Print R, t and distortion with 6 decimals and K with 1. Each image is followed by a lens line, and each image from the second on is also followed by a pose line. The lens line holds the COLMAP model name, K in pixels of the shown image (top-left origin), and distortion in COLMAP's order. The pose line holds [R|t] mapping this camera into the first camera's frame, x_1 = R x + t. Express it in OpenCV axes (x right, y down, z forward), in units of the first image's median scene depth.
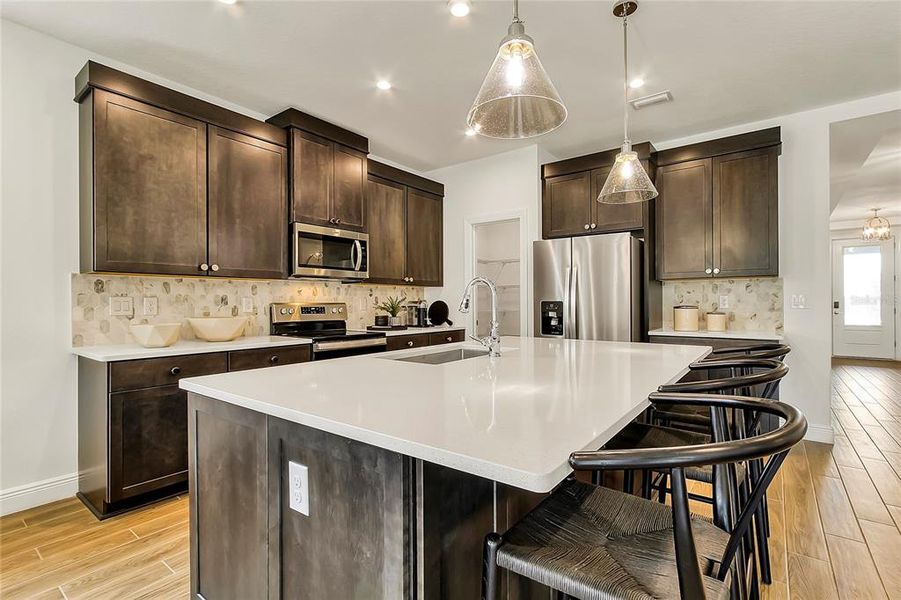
lens RADIAL K [[427.3, 0, 469.1], [0, 427.3, 303.2], [0, 0, 1]] dist [-0.000334, 0.001048]
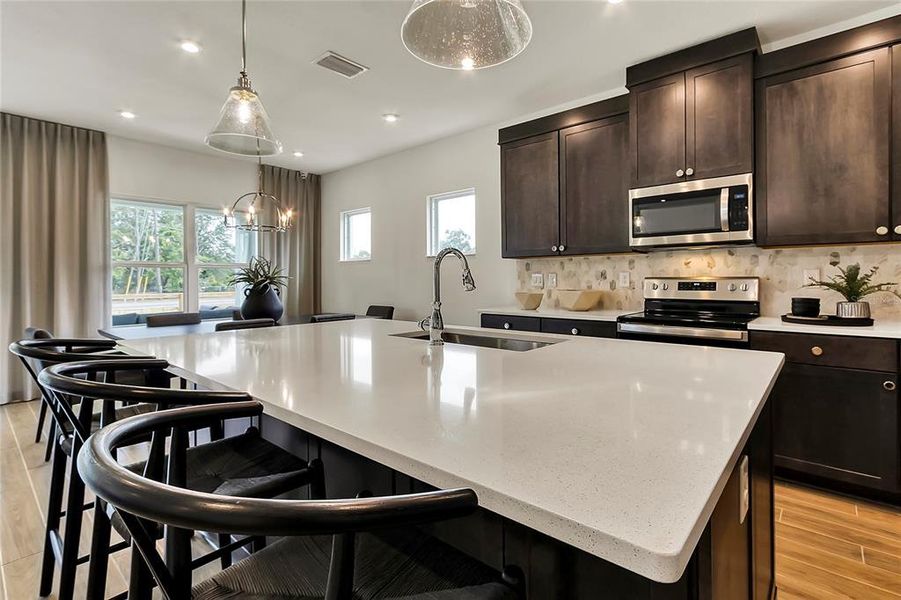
lens RADIAL K [[427.3, 0, 464.8], [0, 427.3, 279.3], [0, 0, 1]] dist [-0.000334, 0.001048]
pose [[-0.076084, 0.001922, -0.997100, 0.522779], [0.001262, 0.999998, 0.001832, 0.001309], [0.997101, -0.001119, -0.076086, 0.695012]]
